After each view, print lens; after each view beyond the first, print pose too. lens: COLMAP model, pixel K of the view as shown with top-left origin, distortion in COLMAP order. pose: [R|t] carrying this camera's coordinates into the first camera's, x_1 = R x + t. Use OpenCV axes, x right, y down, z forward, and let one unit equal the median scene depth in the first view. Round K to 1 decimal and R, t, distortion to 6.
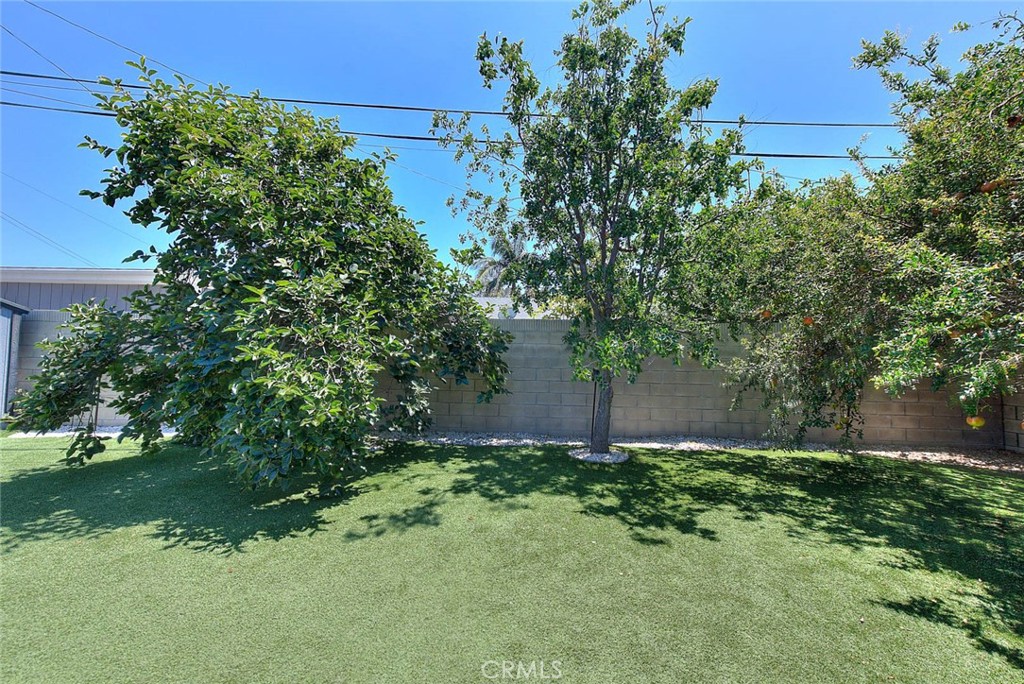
lens RADIAL K [[396.9, 0, 509.5], [0, 396.9, 346.1], [0, 0, 1]] dist [0.020001, -0.000322]
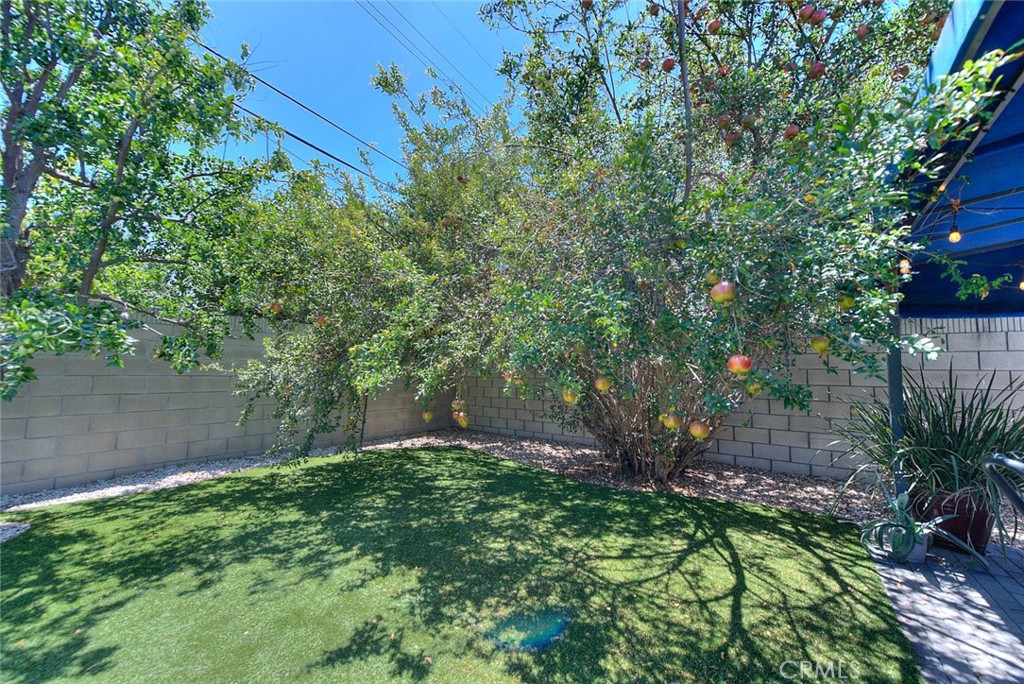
lens RADIAL K [[396.9, 0, 509.5], [0, 396.9, 346.1], [0, 0, 1]] dist [0.020001, -0.000322]
pose [[0.547137, 0.048899, 0.835613, 0.244949], [-0.040484, 0.998670, -0.031933, 0.008425], [-0.836063, -0.016357, 0.548389, 0.148711]]
